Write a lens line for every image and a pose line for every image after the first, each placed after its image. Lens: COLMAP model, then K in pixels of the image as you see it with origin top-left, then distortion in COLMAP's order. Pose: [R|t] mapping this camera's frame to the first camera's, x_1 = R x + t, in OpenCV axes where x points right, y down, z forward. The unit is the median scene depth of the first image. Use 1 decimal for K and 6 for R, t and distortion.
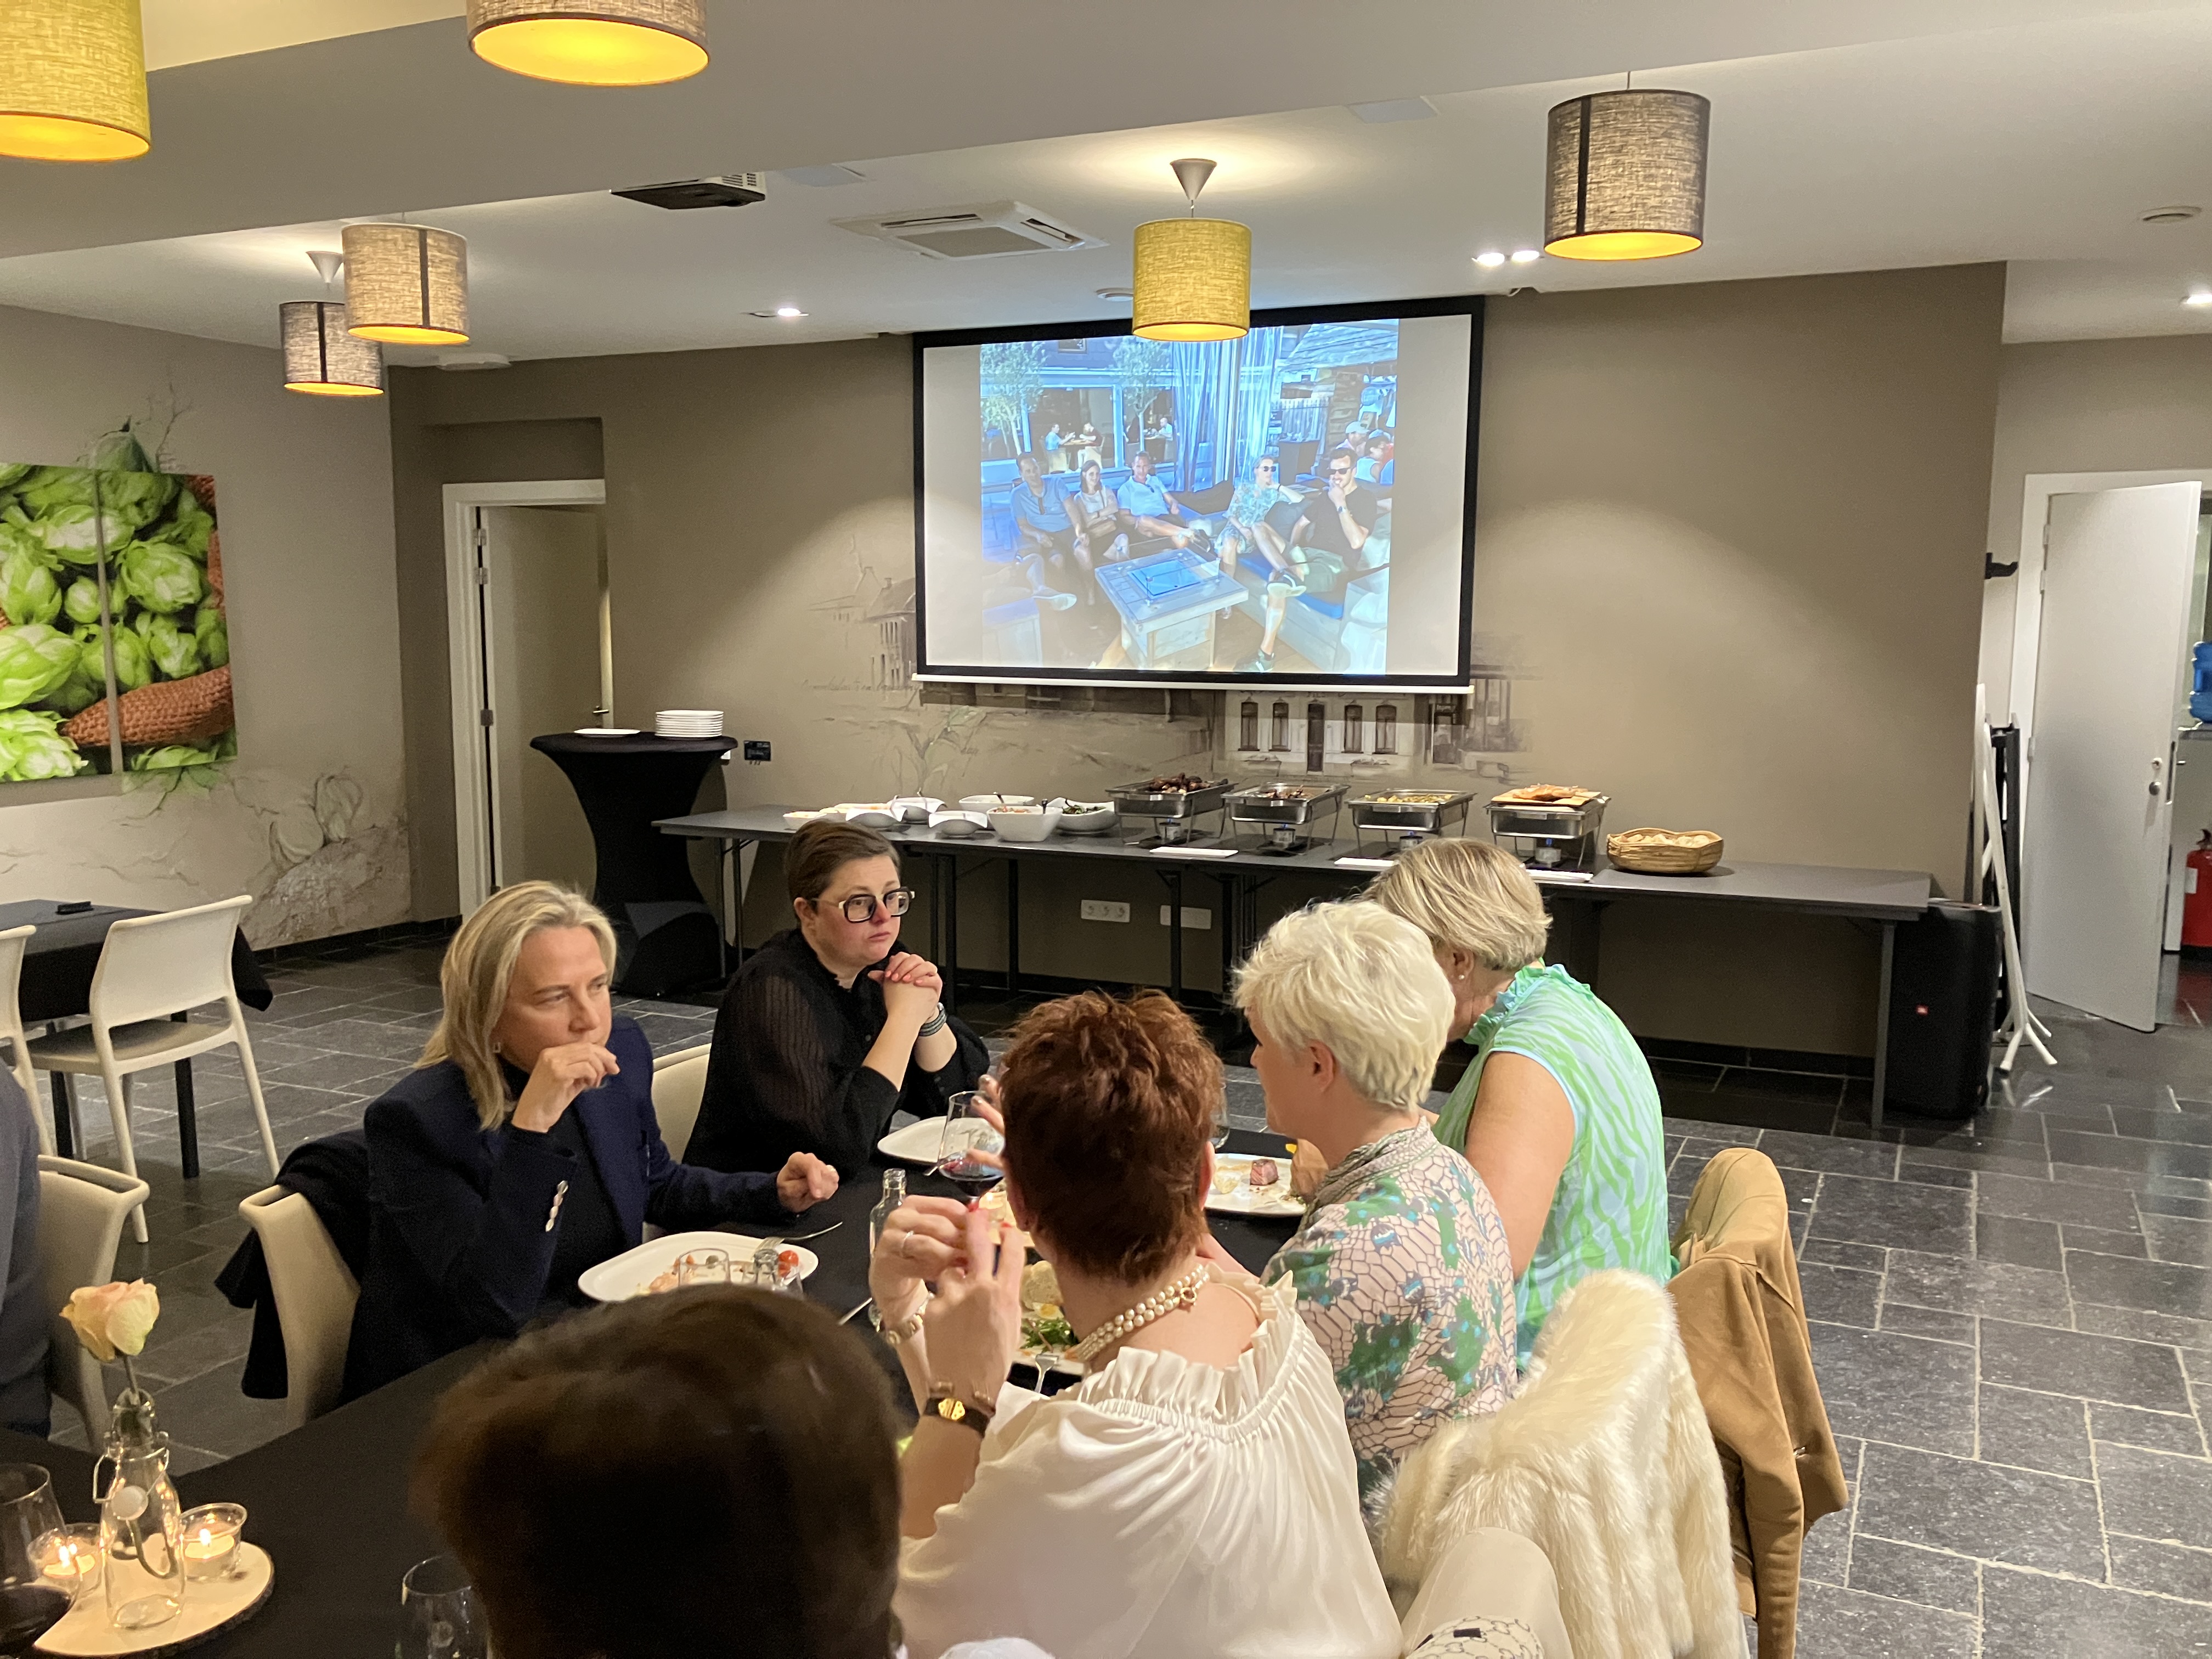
lens RADIAL K [[1789.8, 0, 1113.4], [0, 1789.8, 861.7], [0, 0, 1]] dist [0.022489, -0.020576]
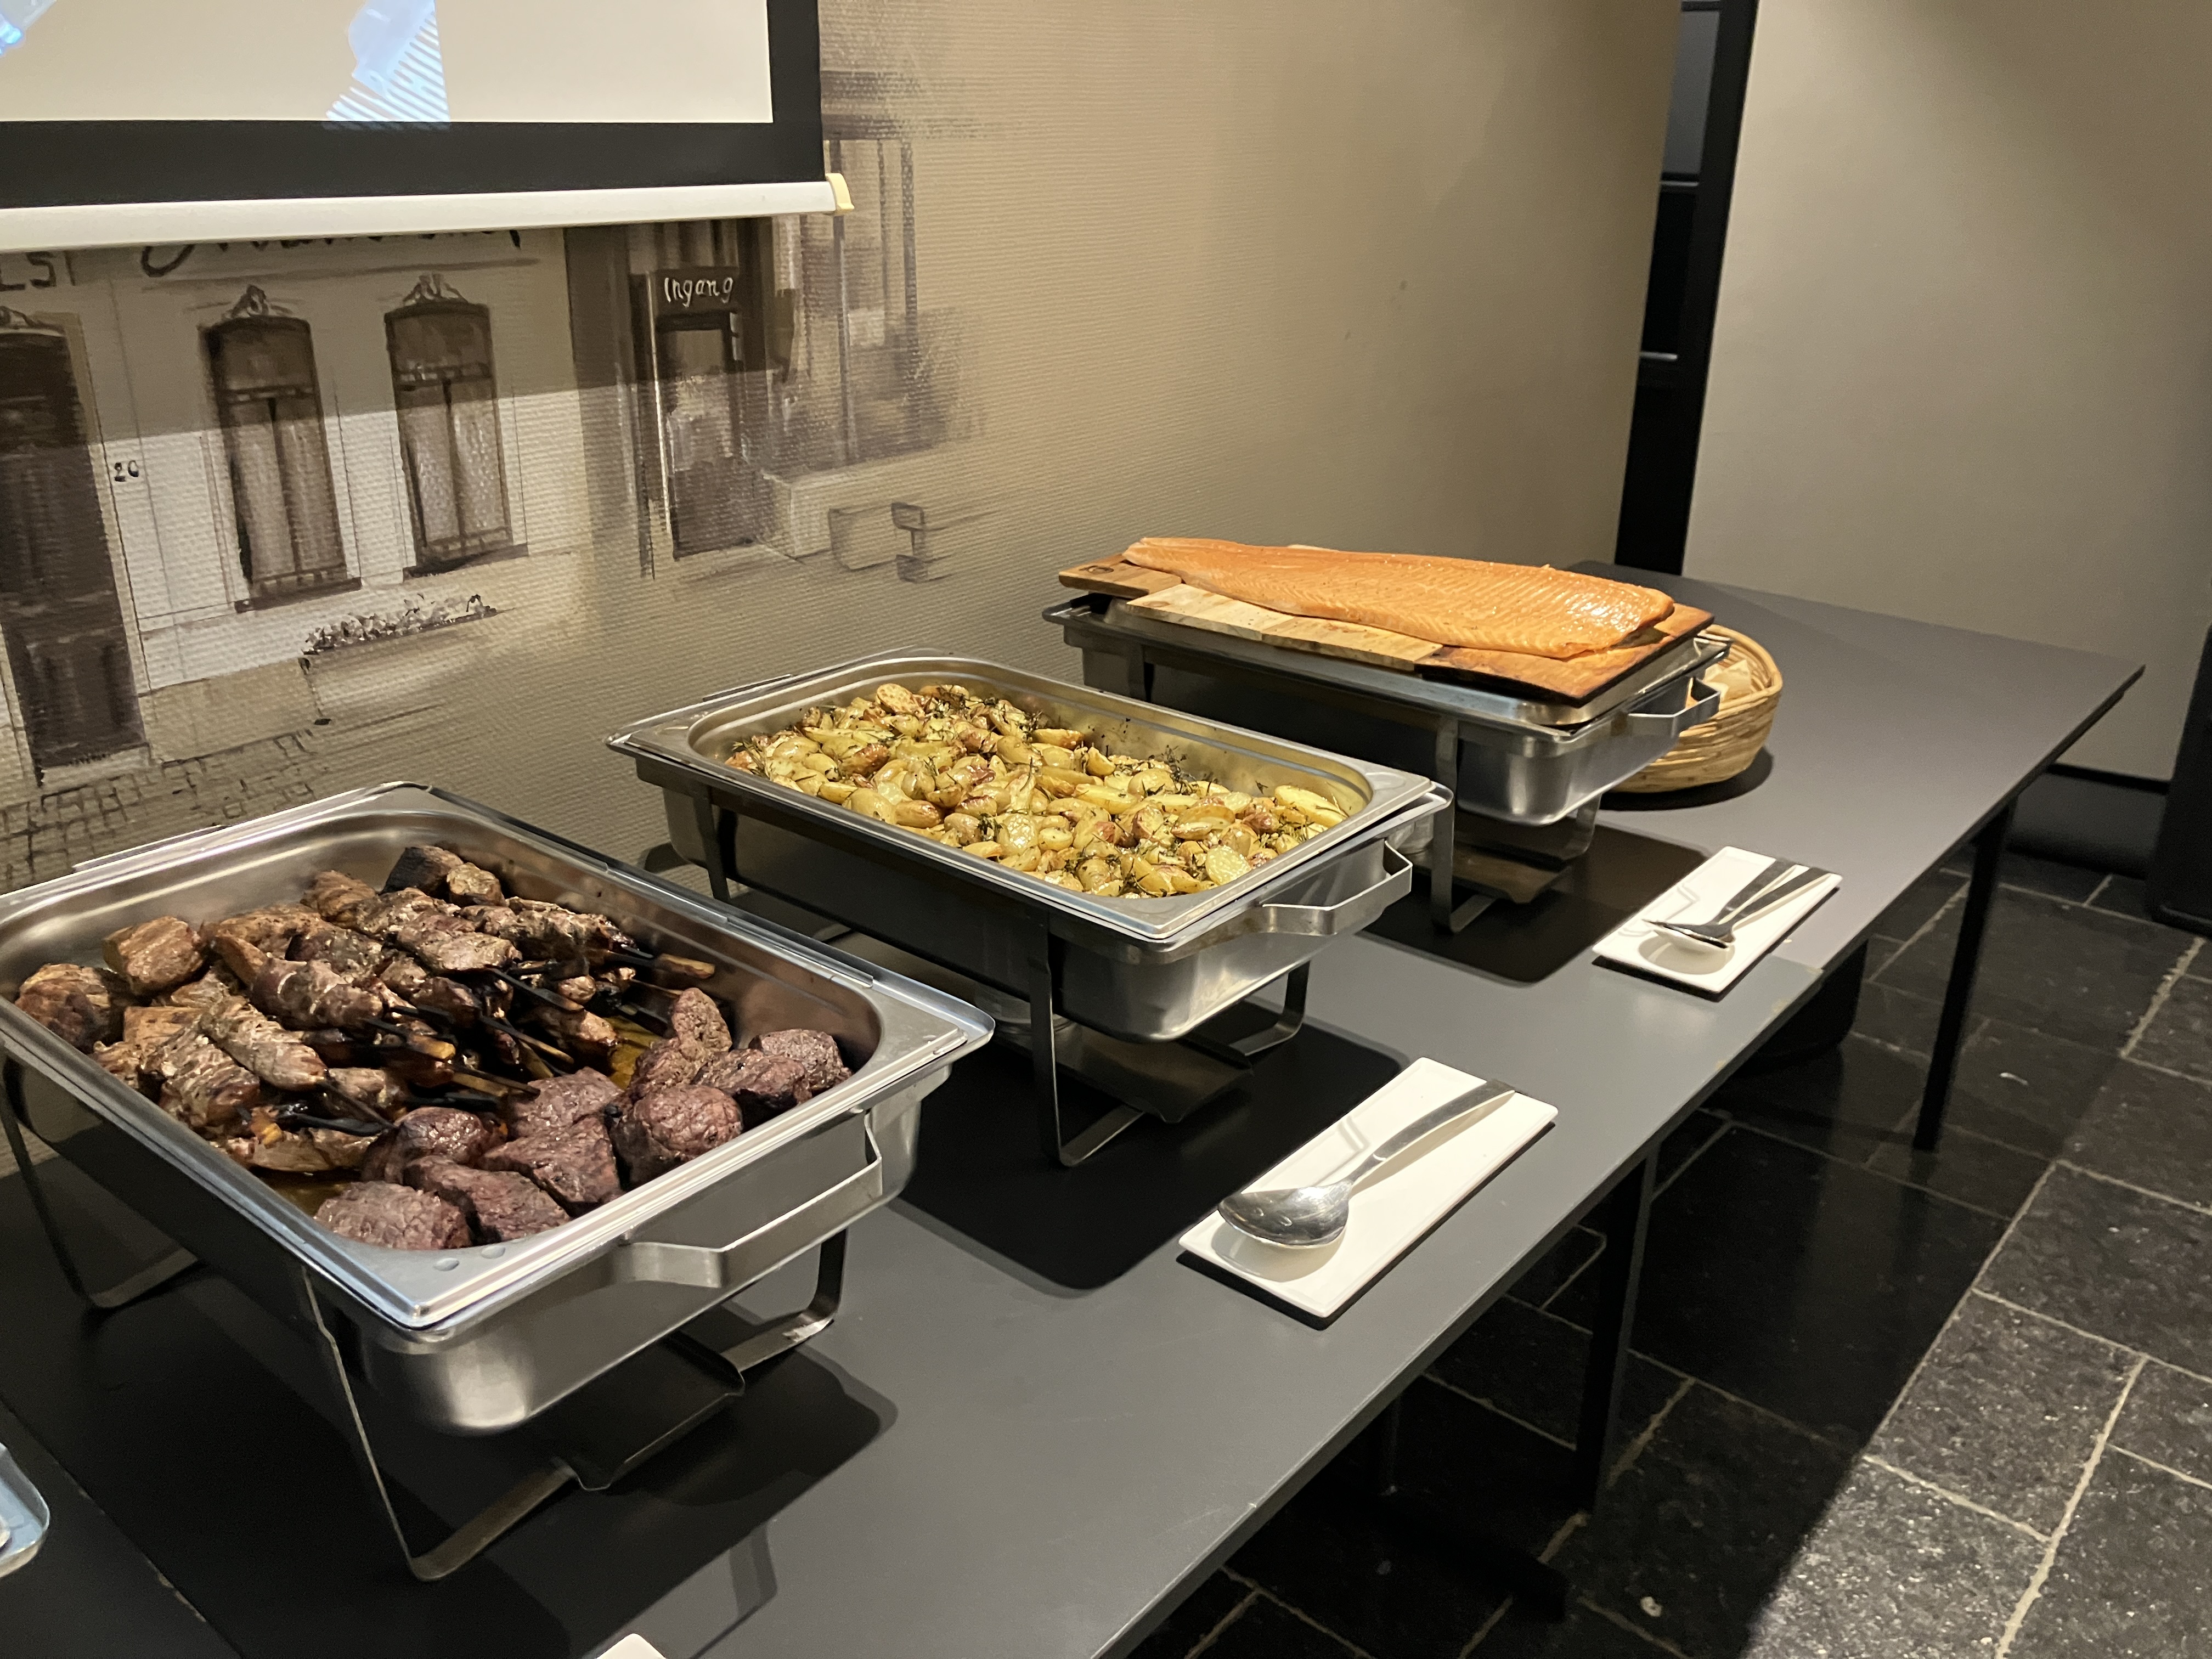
lens RADIAL K [[1789.8, 0, 1101.5], [0, 1789.8, 821.5], [0, 0, 1]] dist [0.022489, -0.020576]
pose [[0.260131, -0.365128, 0.893876, -0.013907], [0.115392, 0.930867, 0.346657, -0.092098], [-0.958653, 0.012970, 0.284280, 0.864664]]
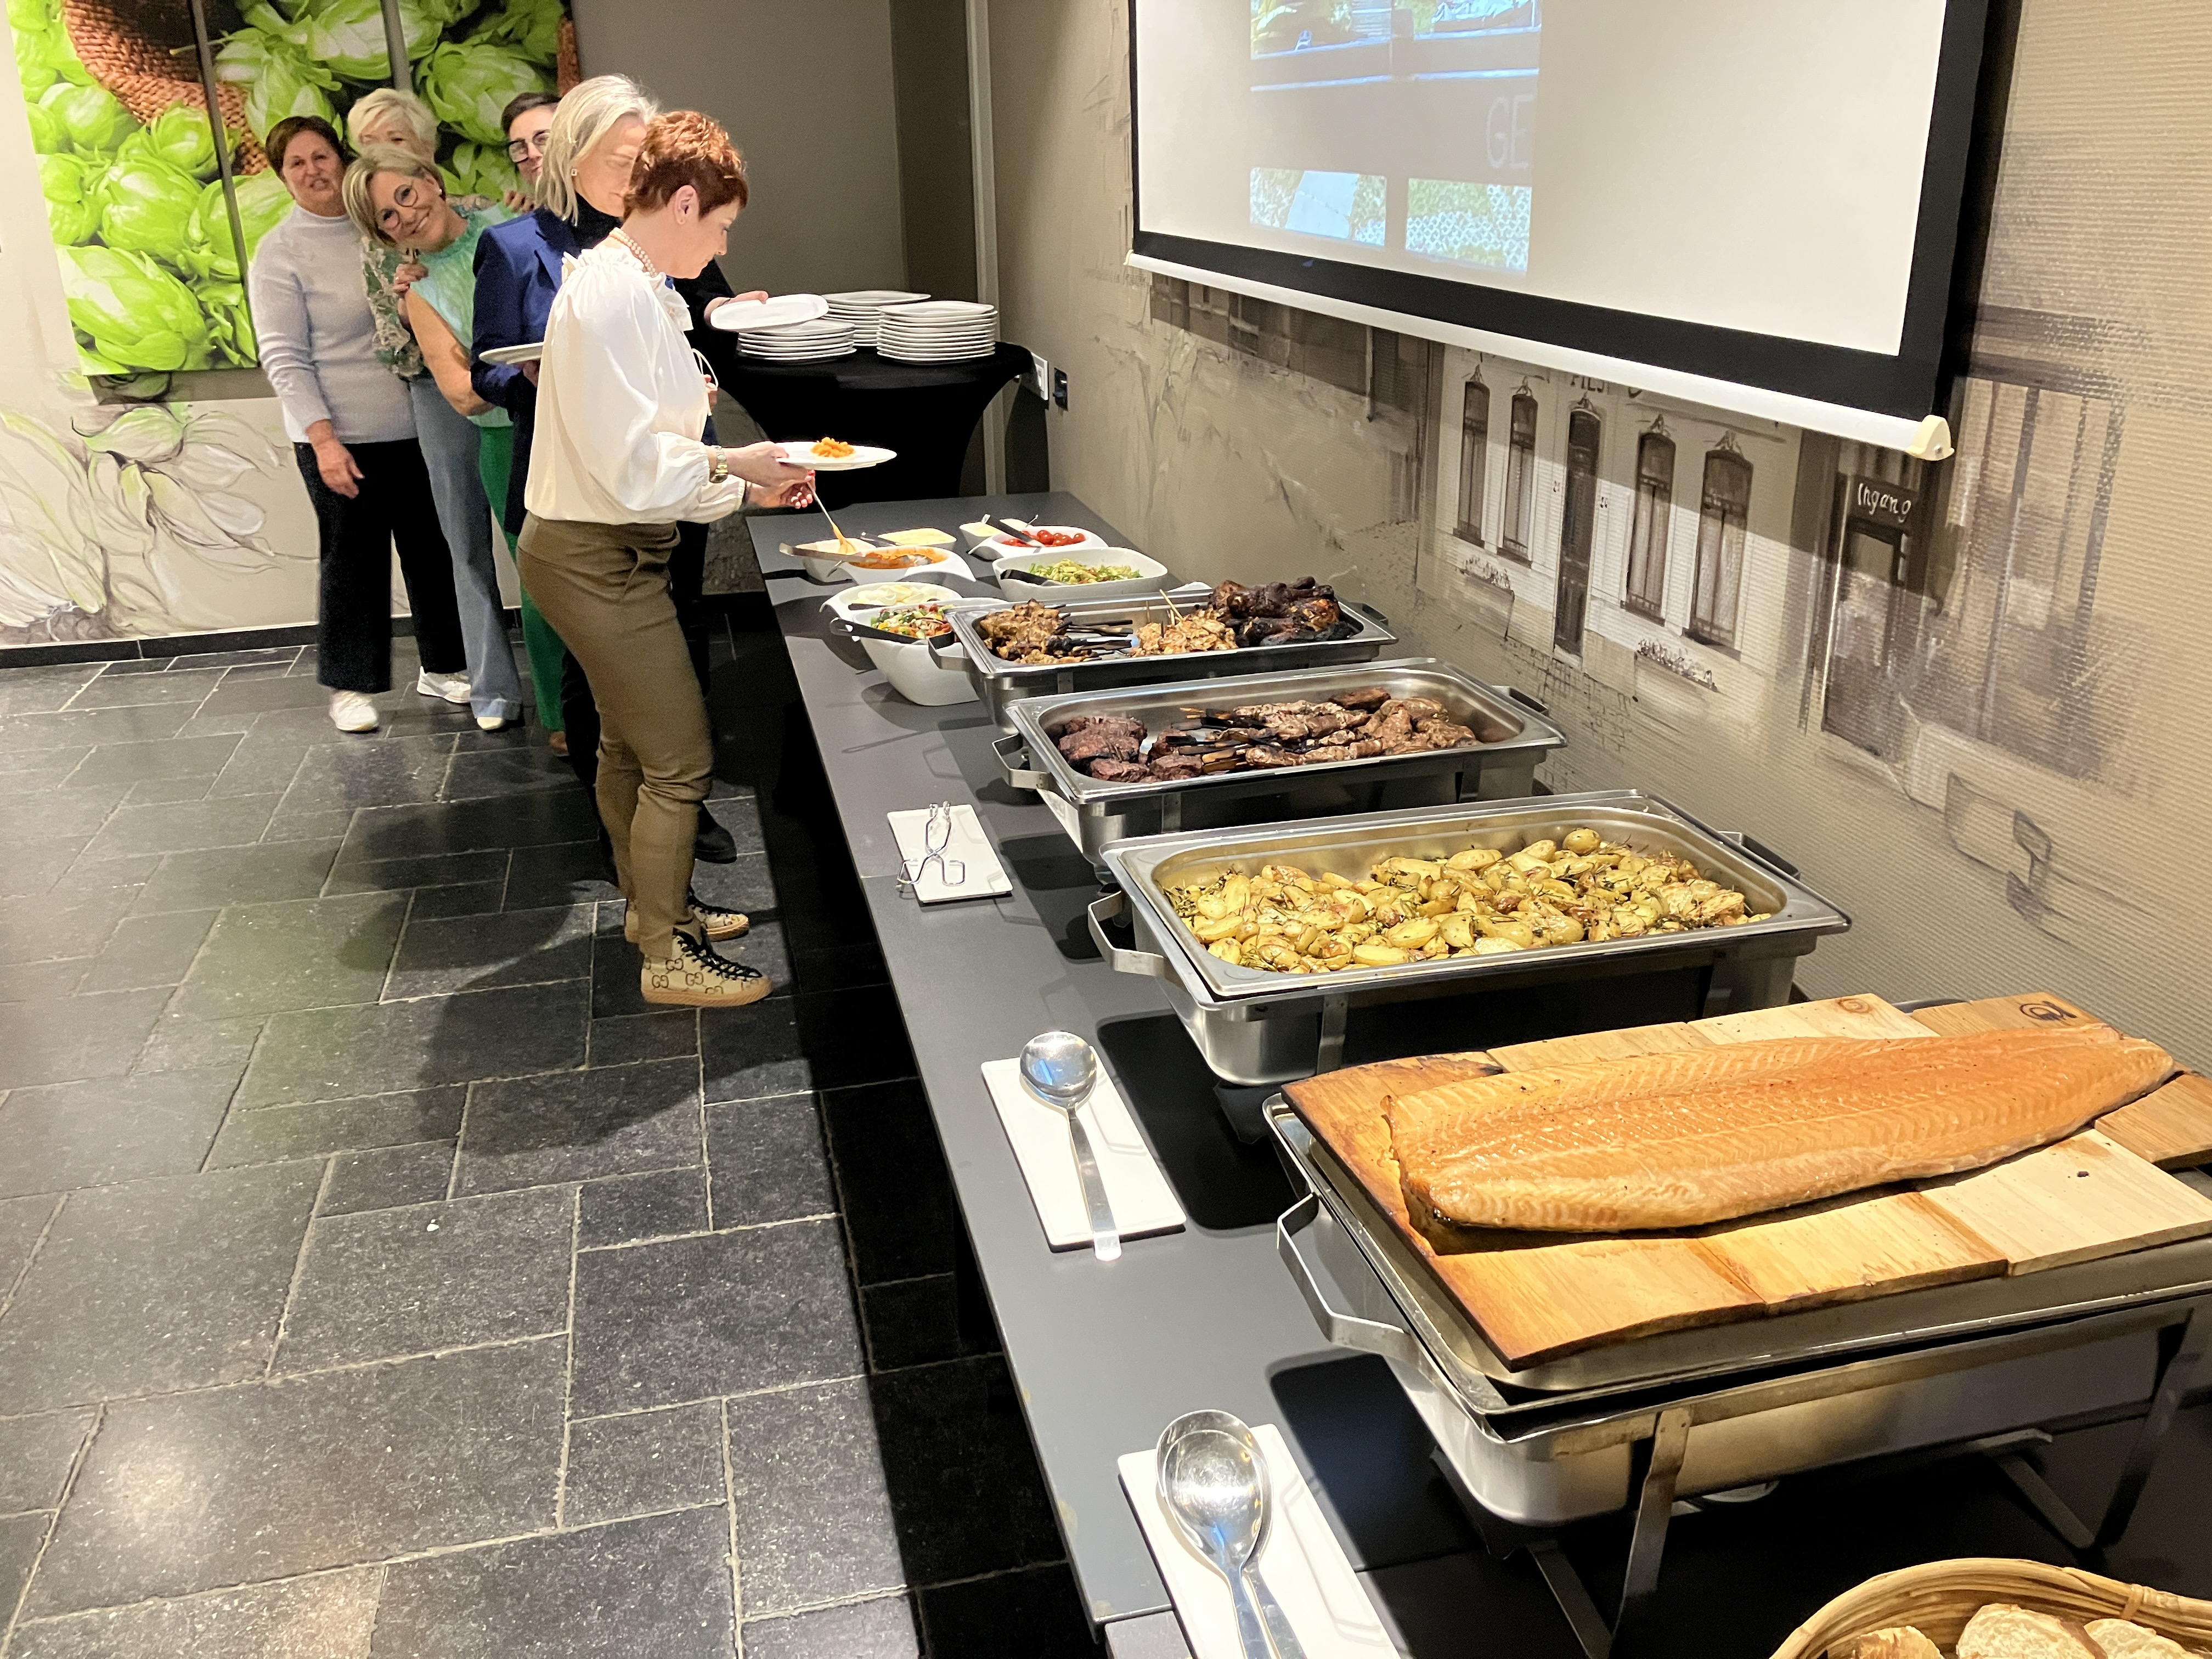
lens RADIAL K [[1789.8, 0, 1121.6], [0, 1789.8, 814.1], [0, 0, 1]] dist [0.022489, -0.020576]
pose [[0.637958, 0.252610, -0.727459, 0.286251], [-0.079325, 0.961198, 0.264210, -0.096502], [0.765974, -0.110849, 0.633242, 0.757293]]
